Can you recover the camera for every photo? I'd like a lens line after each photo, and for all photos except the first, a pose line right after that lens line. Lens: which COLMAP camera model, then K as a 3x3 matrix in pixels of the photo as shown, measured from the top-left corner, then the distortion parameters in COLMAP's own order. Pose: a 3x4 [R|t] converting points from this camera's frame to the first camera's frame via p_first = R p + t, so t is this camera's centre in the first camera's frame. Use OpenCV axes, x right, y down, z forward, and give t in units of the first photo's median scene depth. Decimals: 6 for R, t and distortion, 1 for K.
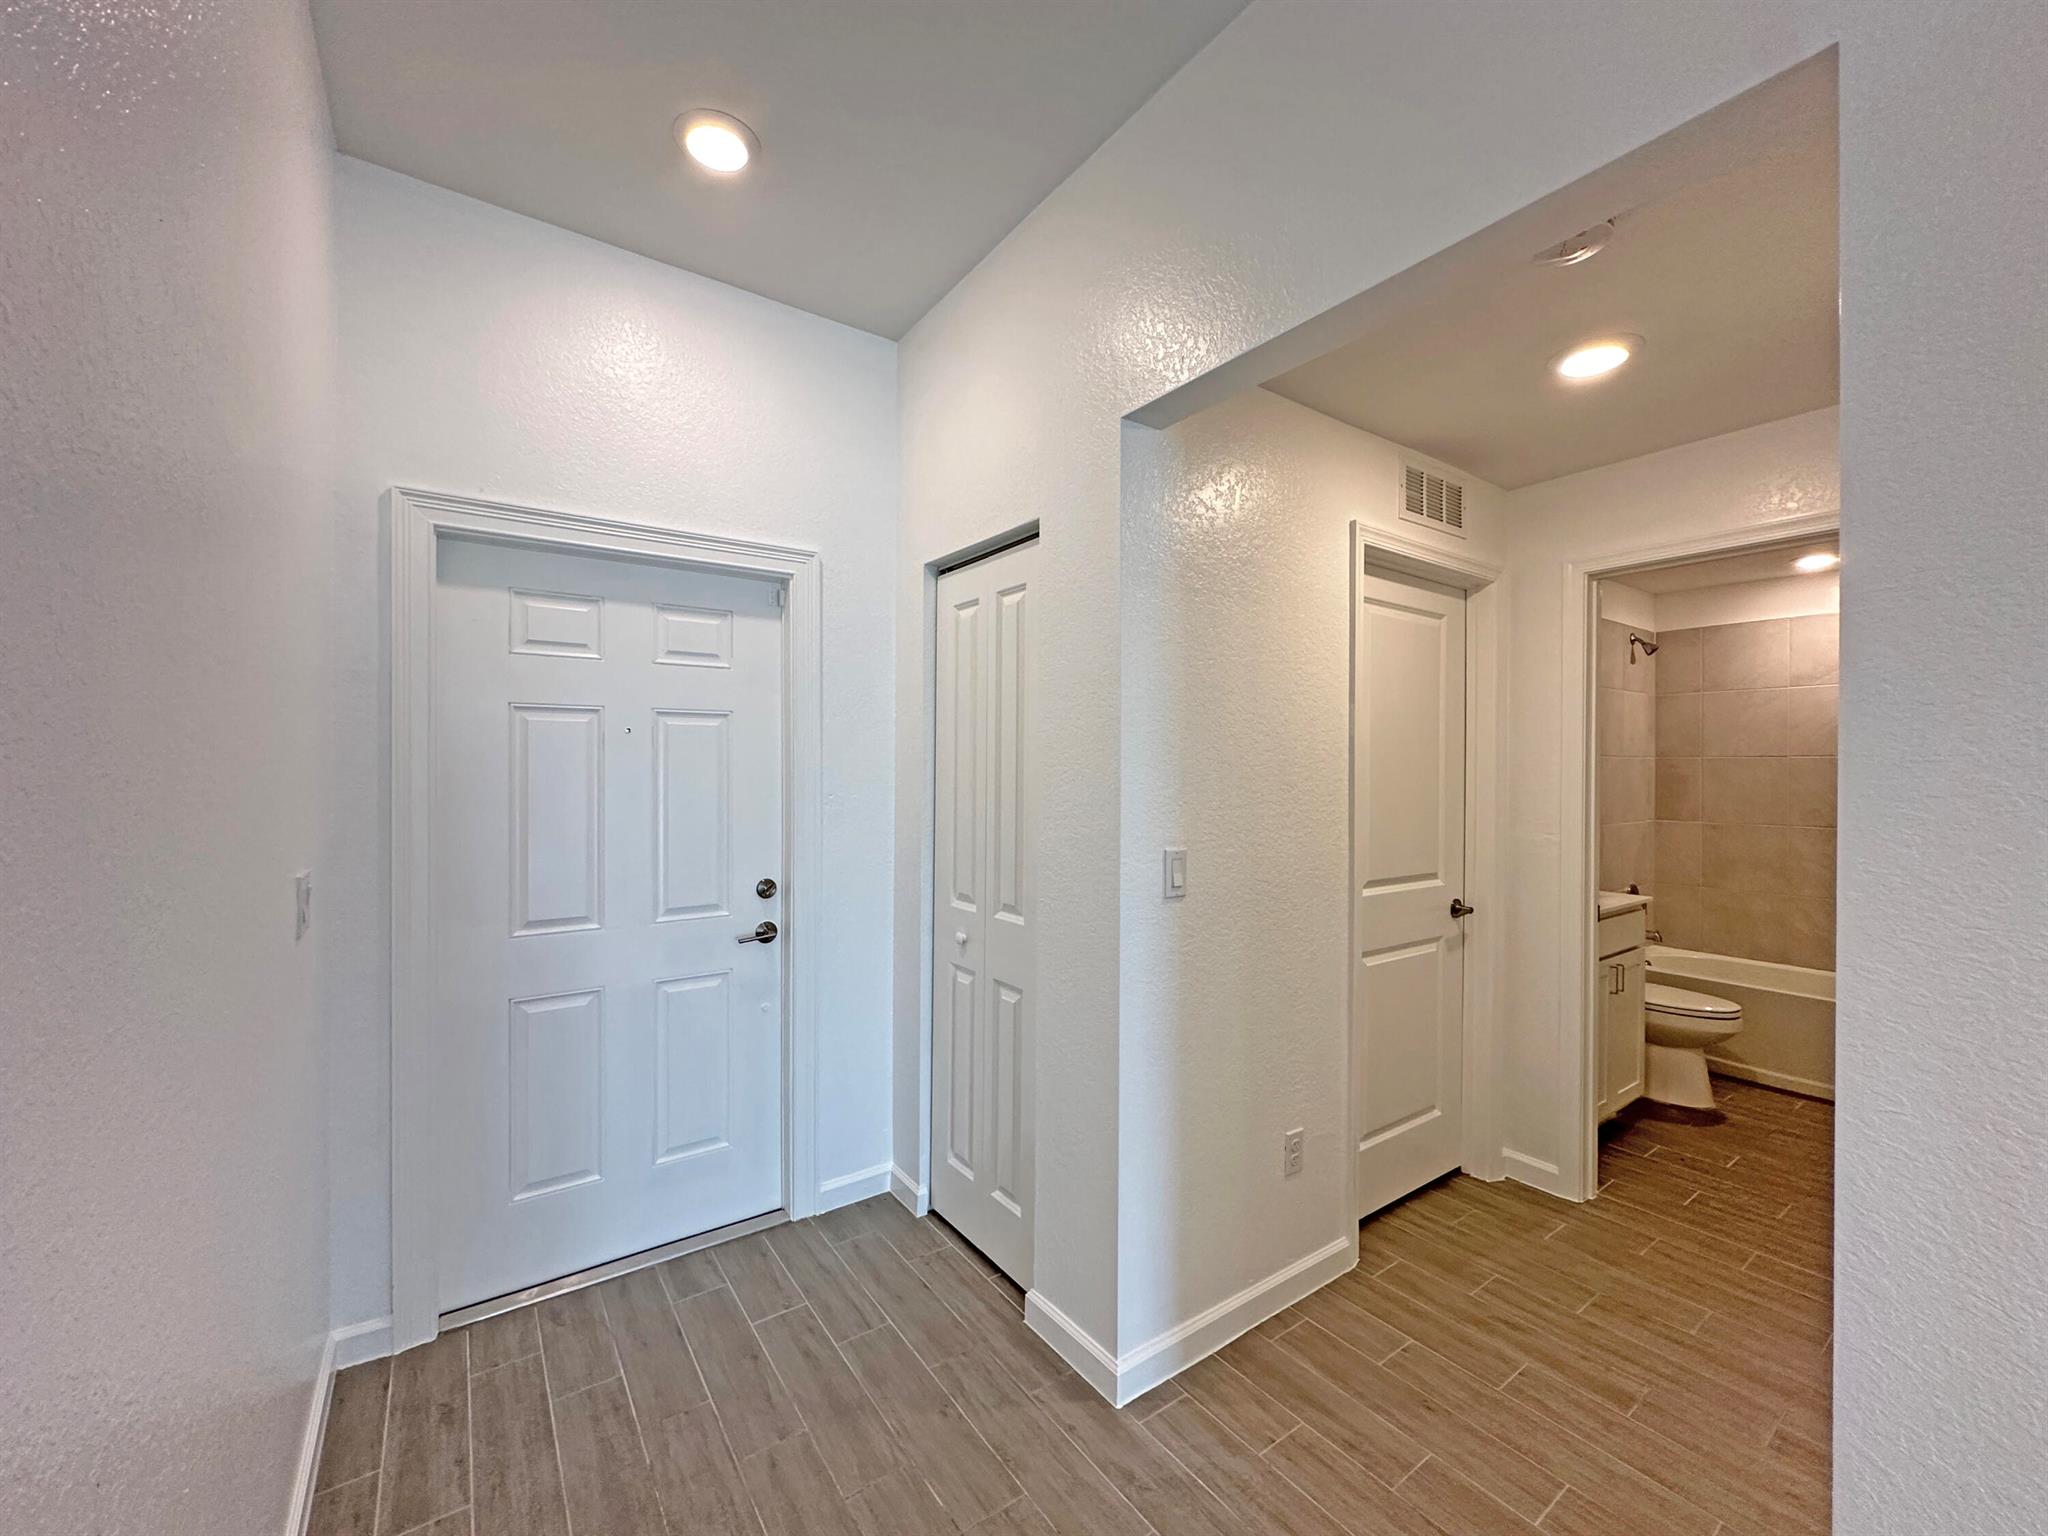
lens RADIAL K [[819.6, 0, 1024.0], [0, 819.6, 768.0], [0, 0, 1]] dist [-0.007664, 0.000036]
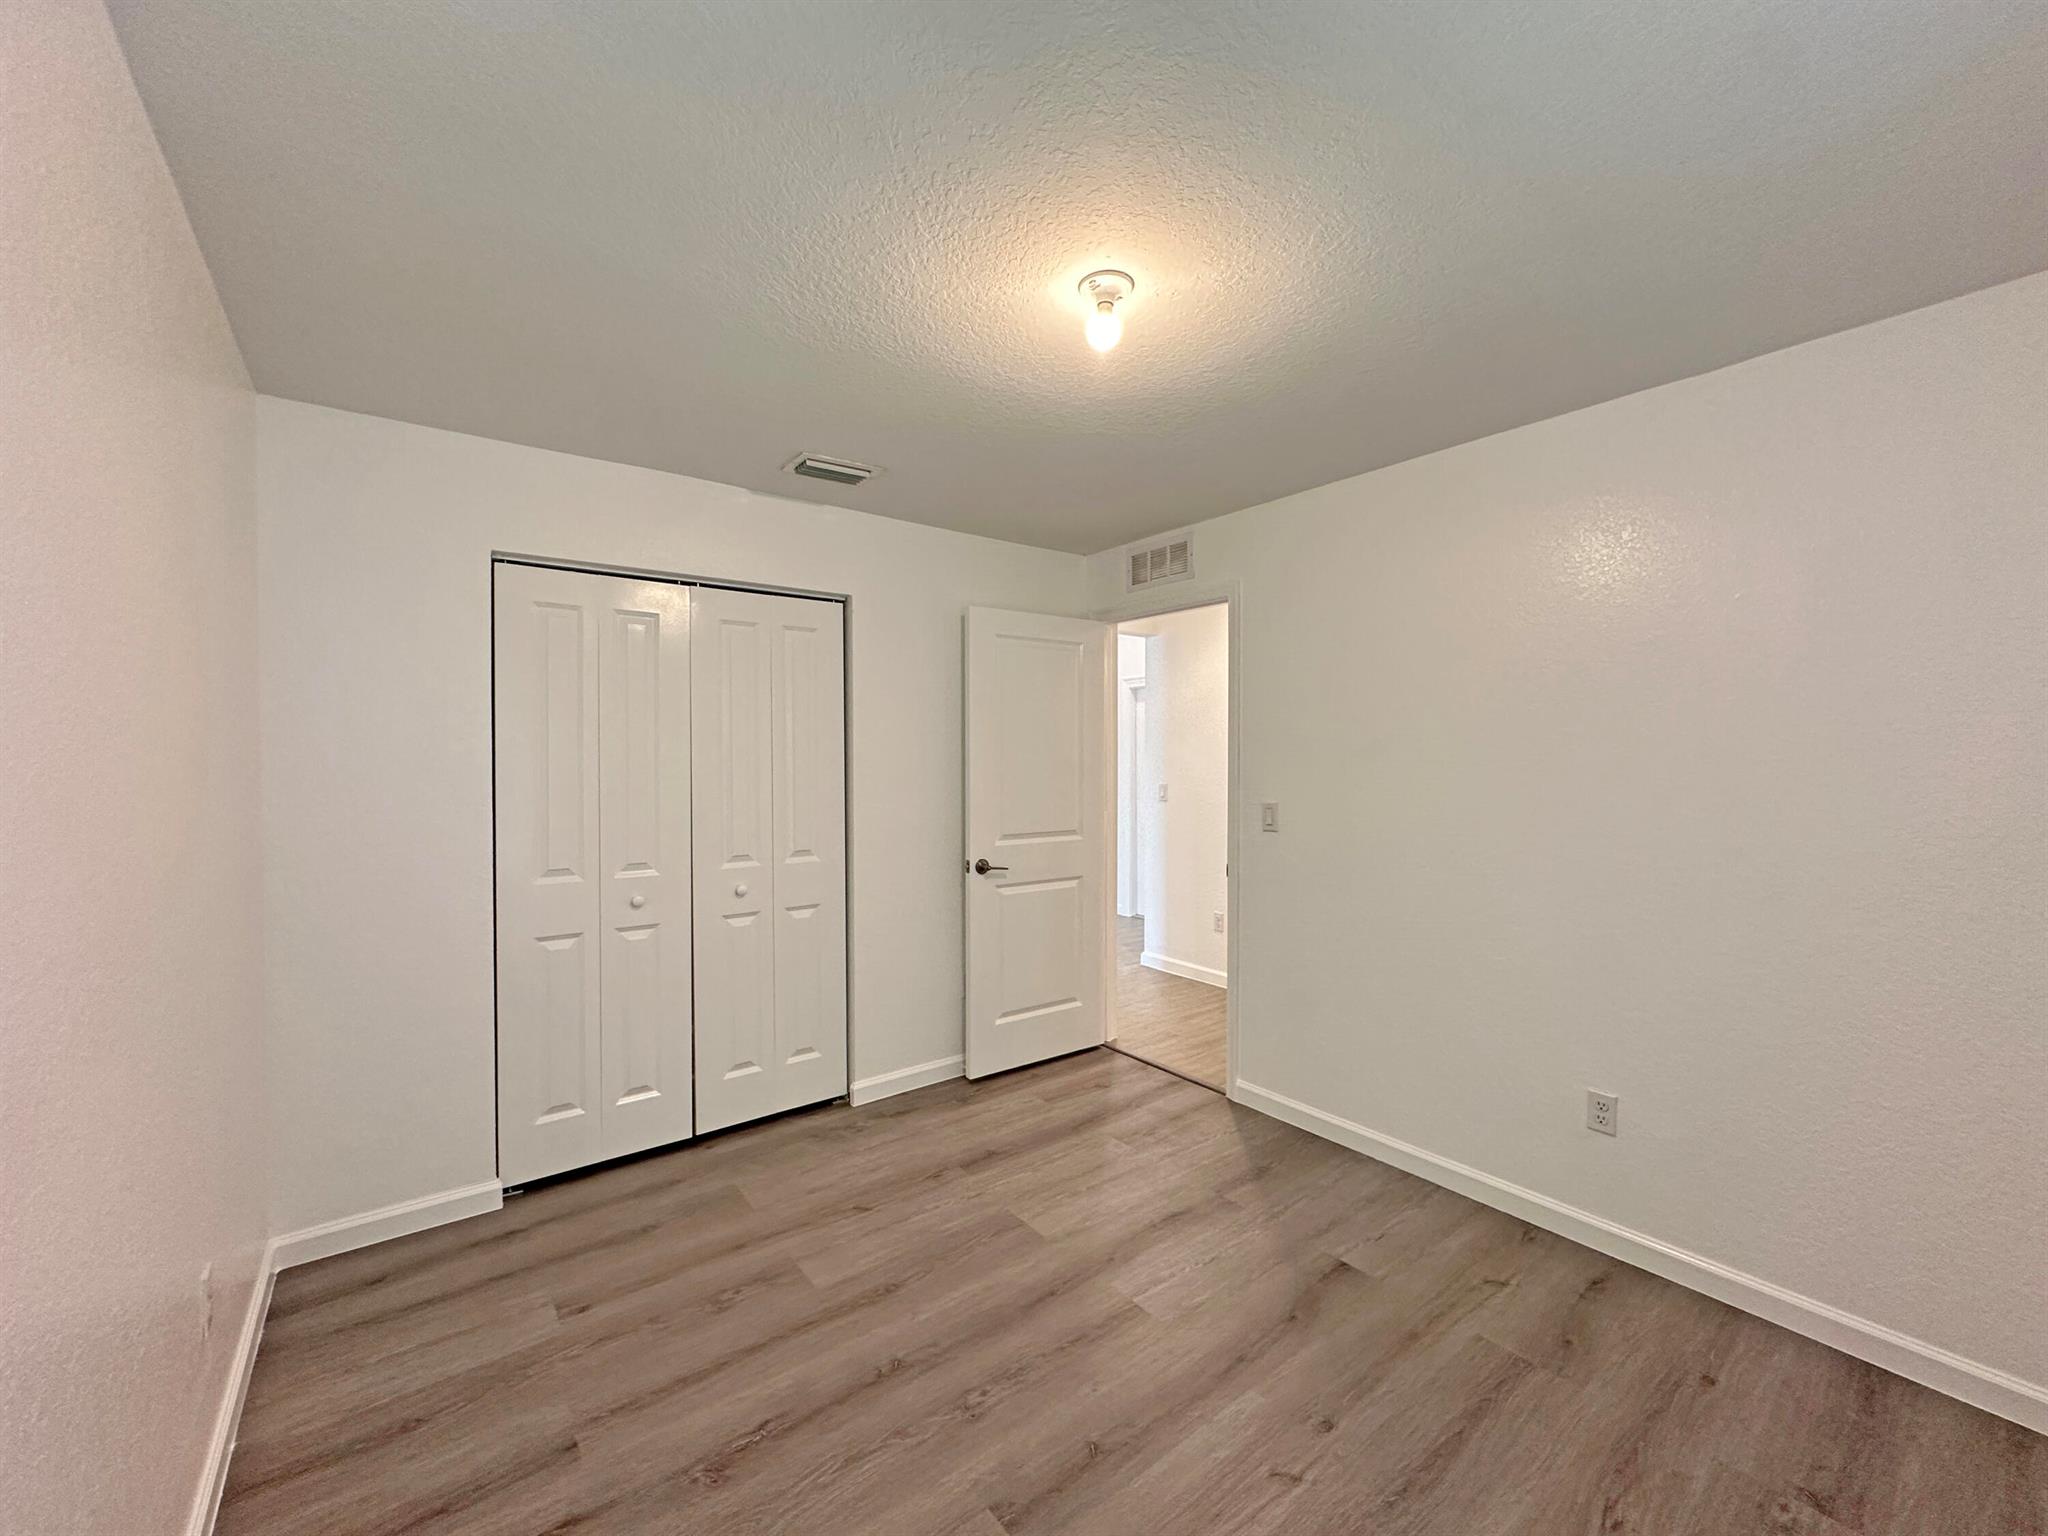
lens RADIAL K [[819.6, 0, 1024.0], [0, 819.6, 768.0], [0, 0, 1]] dist [-0.007664, 0.000036]
pose [[0.043119, 0.009075, -0.999029, 2.904619], [-0.004759, 0.999949, 0.008878, 0.023956], [0.999059, 0.004372, 0.043160, 0.396567]]
